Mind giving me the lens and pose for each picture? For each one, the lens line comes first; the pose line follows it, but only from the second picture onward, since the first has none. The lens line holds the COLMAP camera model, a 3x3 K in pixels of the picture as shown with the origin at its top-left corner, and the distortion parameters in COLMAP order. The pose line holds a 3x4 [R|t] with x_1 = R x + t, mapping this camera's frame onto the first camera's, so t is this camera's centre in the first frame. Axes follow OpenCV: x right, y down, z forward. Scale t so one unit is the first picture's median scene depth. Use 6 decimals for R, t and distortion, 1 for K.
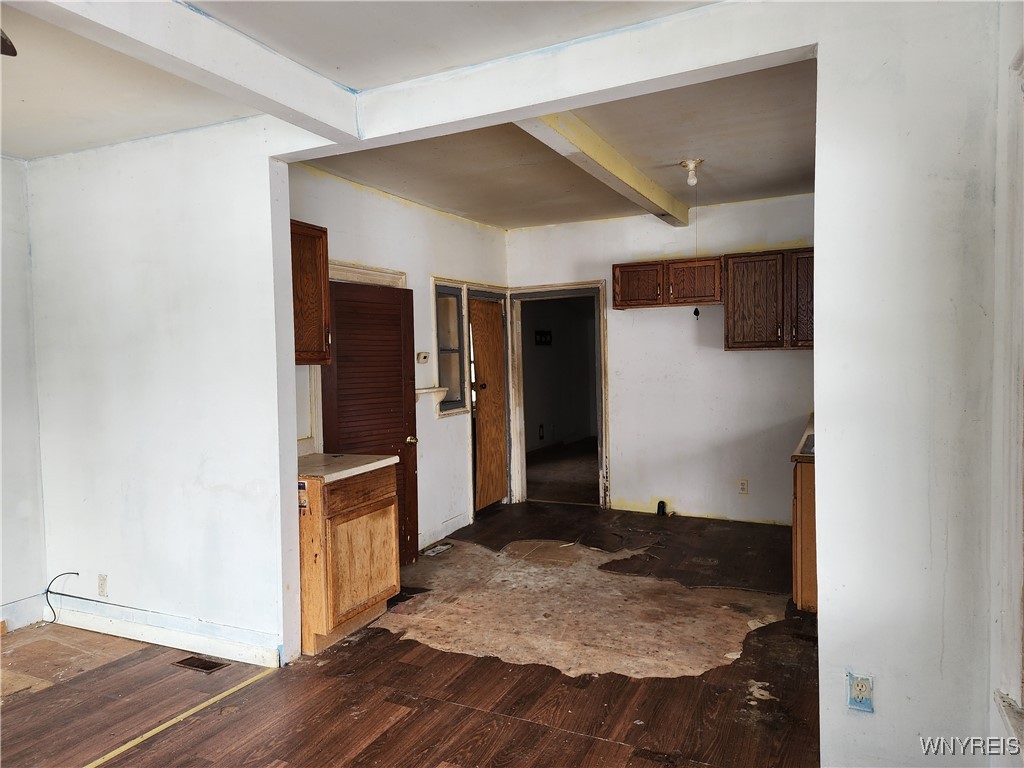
lens RADIAL K [[680.3, 0, 511.9], [0, 680.3, 379.5], [0, 0, 1]] dist [0.071543, -0.058111]
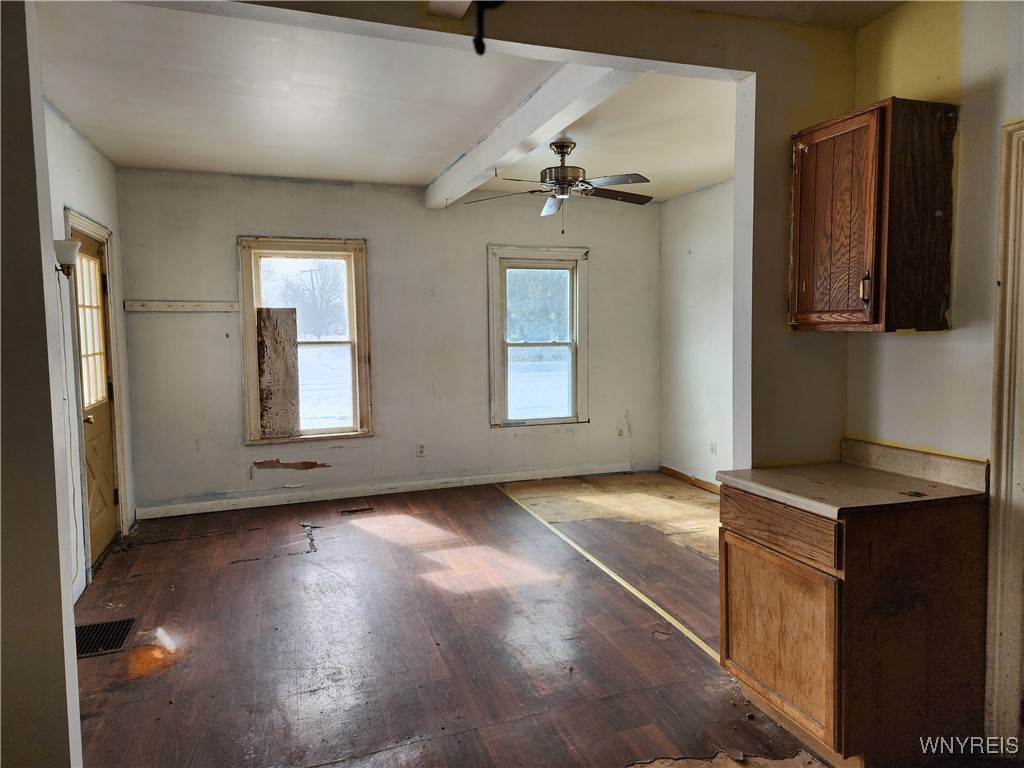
lens RADIAL K [[680.3, 0, 520.6], [0, 680.3, 373.3], [0, 0, 1]] dist [0.071543, -0.058111]
pose [[-0.707755, 0.077524, -0.702192, 0.423162], [0.004450, 0.994430, 0.105303, -0.056984], [0.706444, 0.071404, -0.704158, 1.326579]]
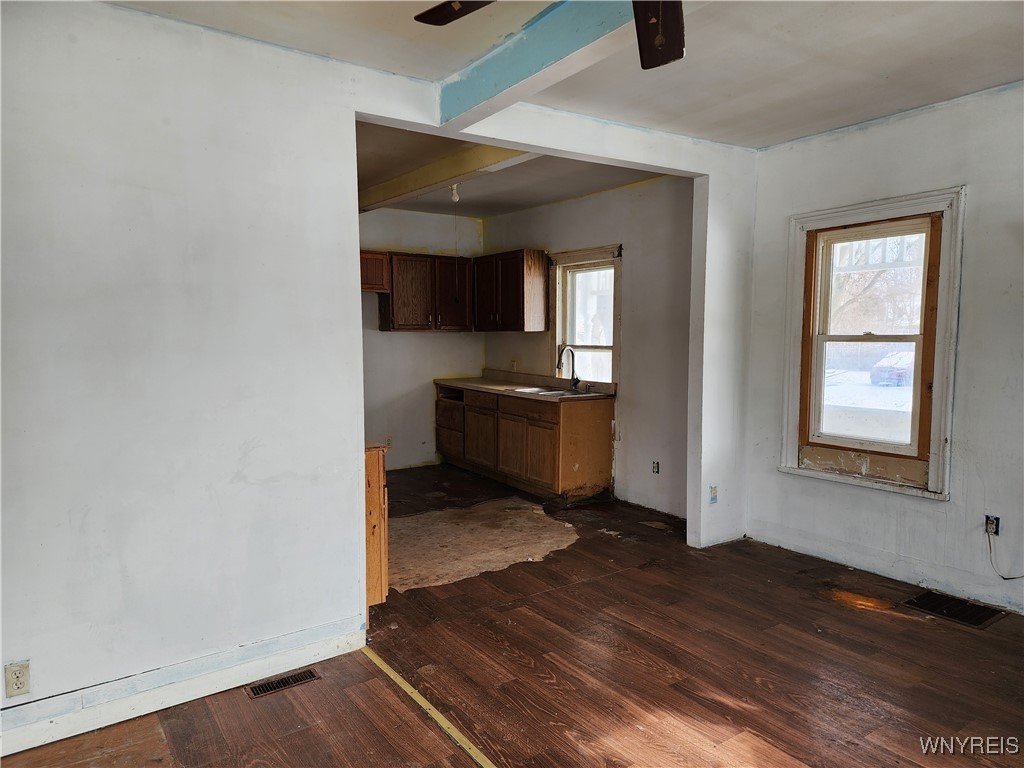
lens RADIAL K [[680.3, 0, 519.4], [0, 680.3, 390.8], [0, 0, 1]] dist [0.071543, -0.058111]
pose [[0.491936, -0.056858, 0.868773, -0.996566], [0.026657, 0.998381, 0.050246, 0.014281], [-0.870223, -0.001559, 0.492656, 0.316304]]
